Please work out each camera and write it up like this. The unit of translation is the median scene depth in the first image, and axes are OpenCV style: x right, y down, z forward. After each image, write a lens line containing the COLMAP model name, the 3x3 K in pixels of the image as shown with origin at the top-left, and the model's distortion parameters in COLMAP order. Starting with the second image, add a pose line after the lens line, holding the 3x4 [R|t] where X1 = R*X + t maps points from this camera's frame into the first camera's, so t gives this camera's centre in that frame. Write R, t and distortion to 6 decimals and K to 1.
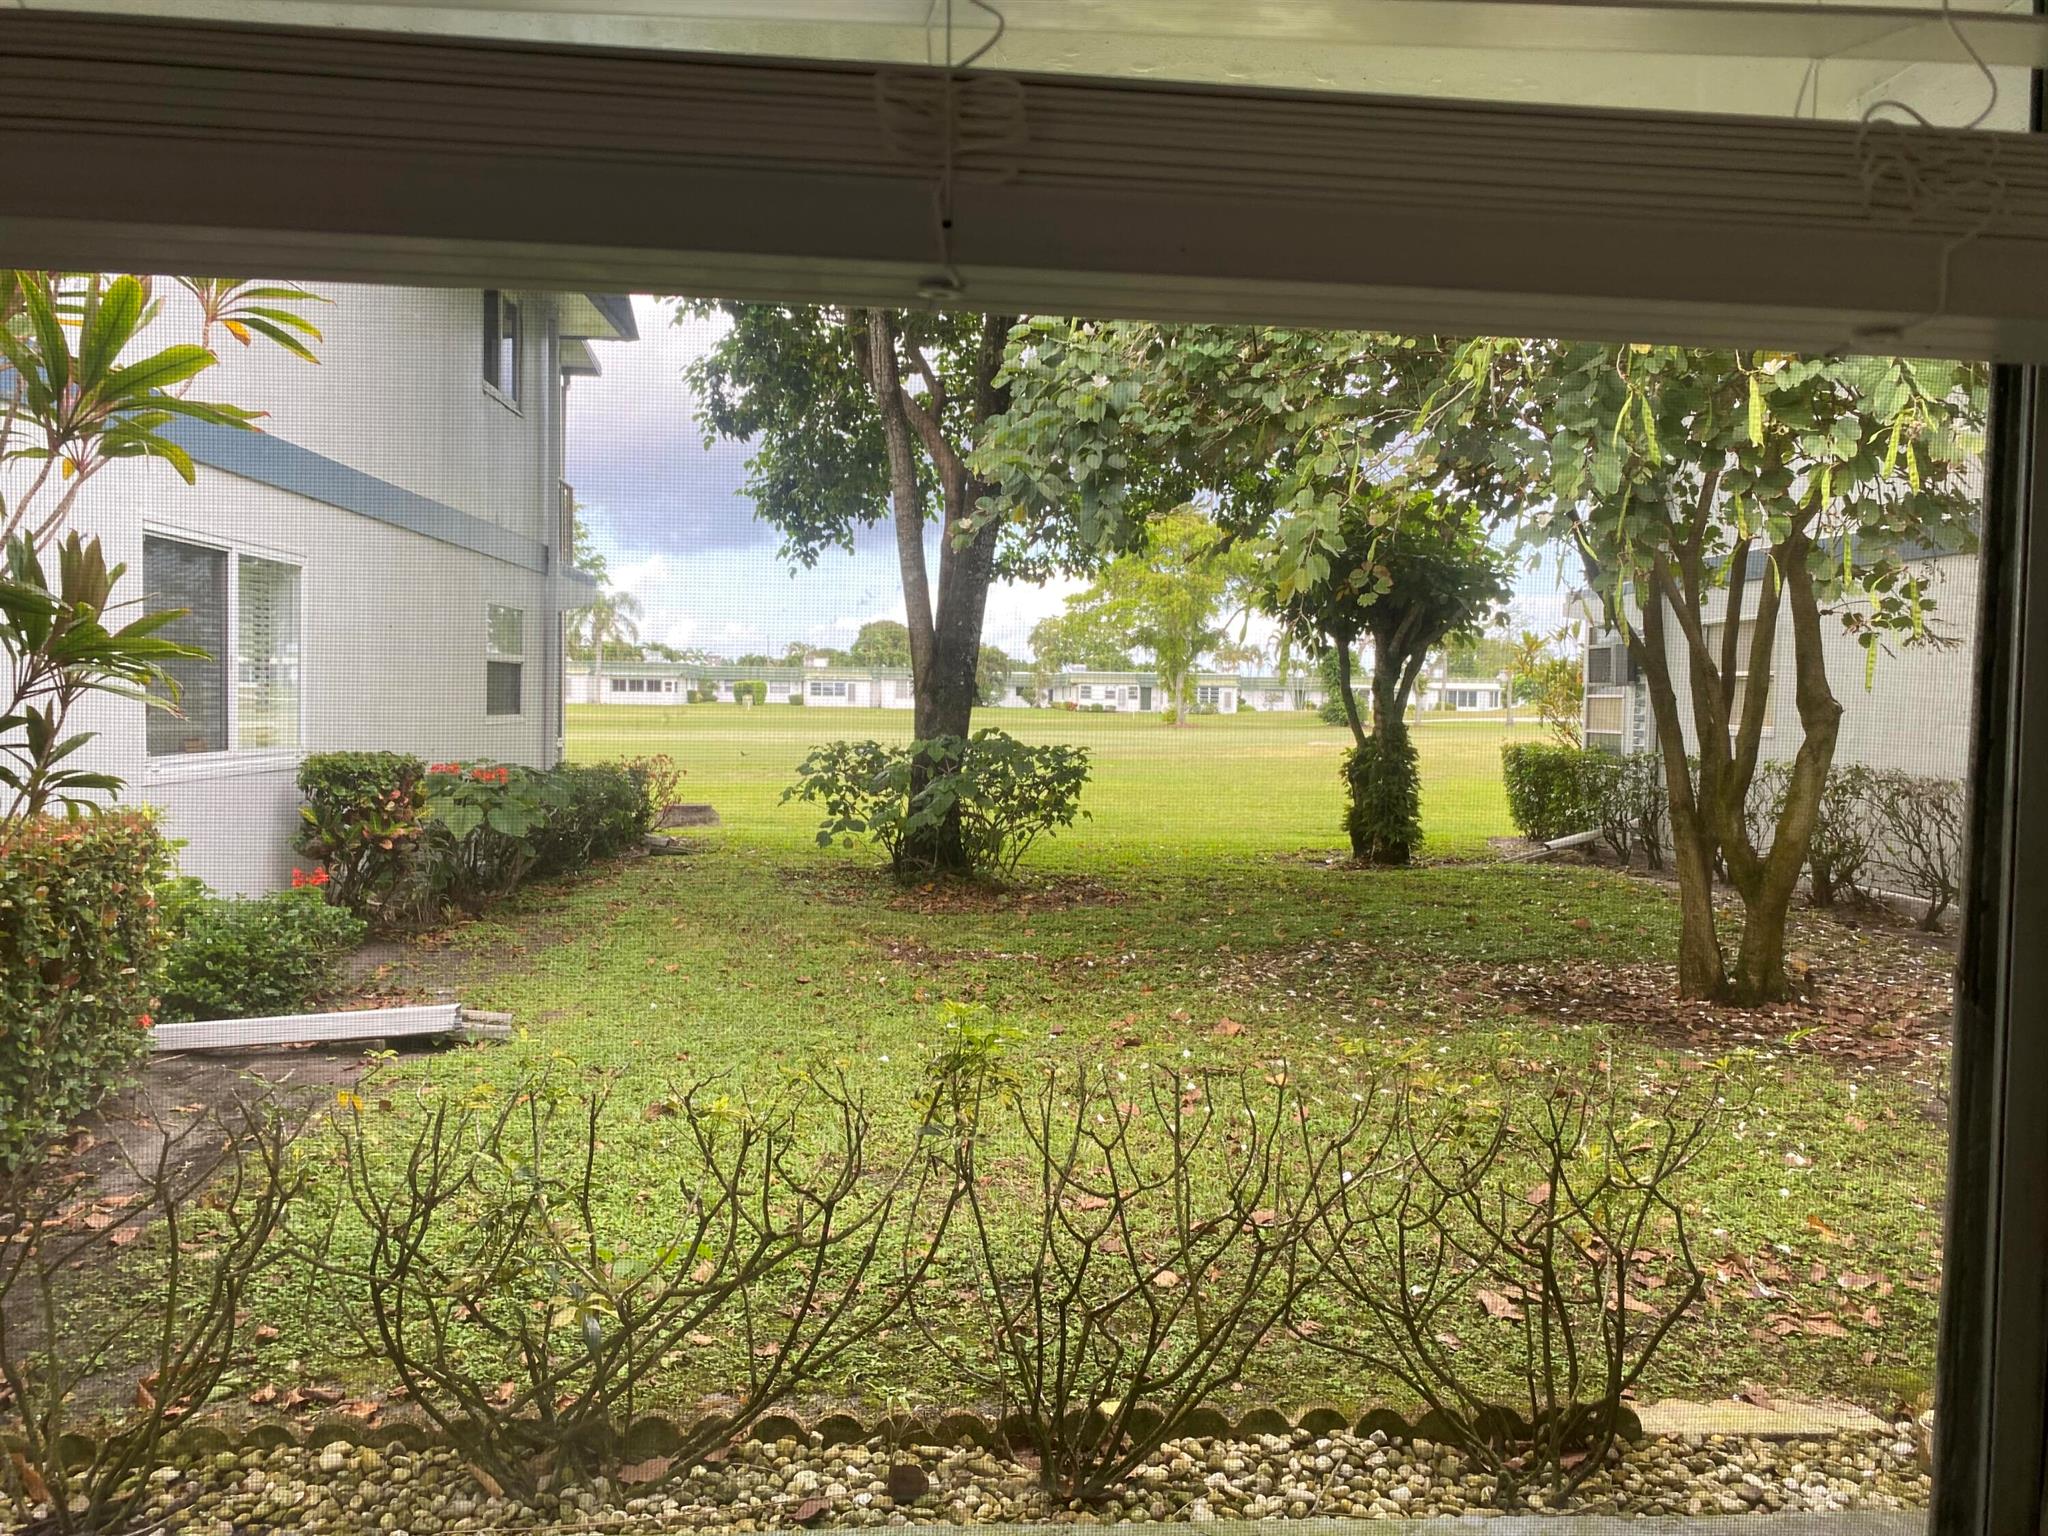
lens RADIAL K [[1574.4, 0, 1081.0], [0, 1574.4, 769.2], [0, 0, 1]] dist [0.093376, -0.104387]
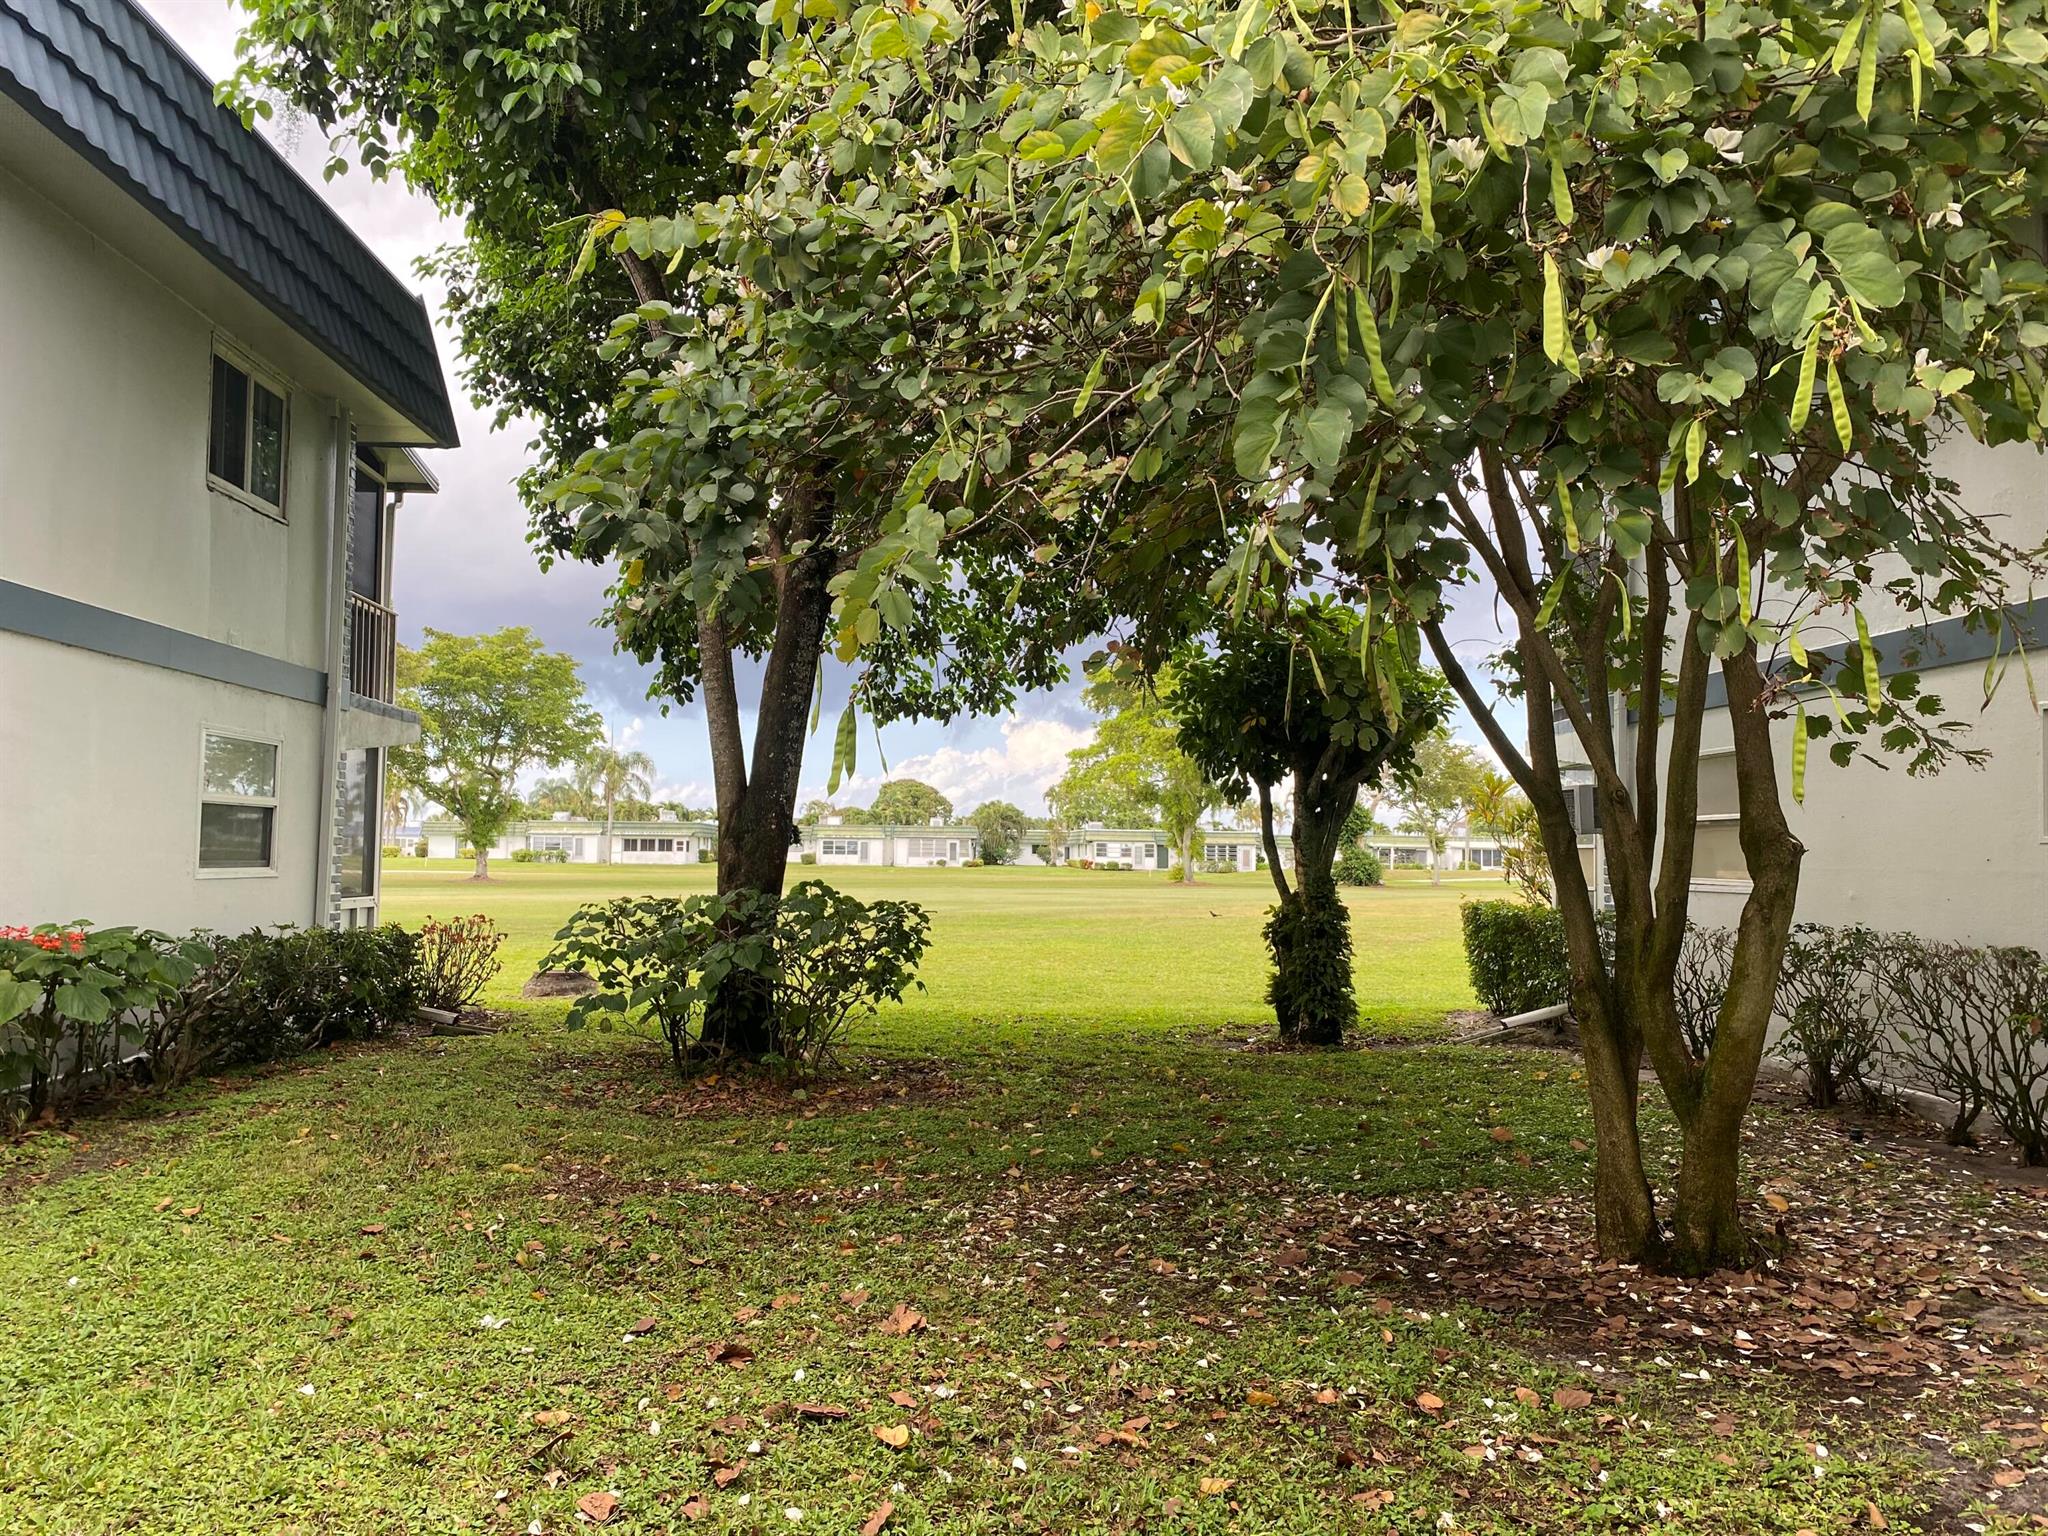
lens RADIAL K [[1563.0, 0, 1051.7], [0, 1563.0, 780.1], [0, 0, 1]] dist [0.010532, -0.002155]
pose [[0.999045, -0.002669, -0.043606, 0.106415], [-0.001494, 0.995461, -0.095157, -0.000590], [0.043662, 0.095131, 0.994507, 0.180363]]
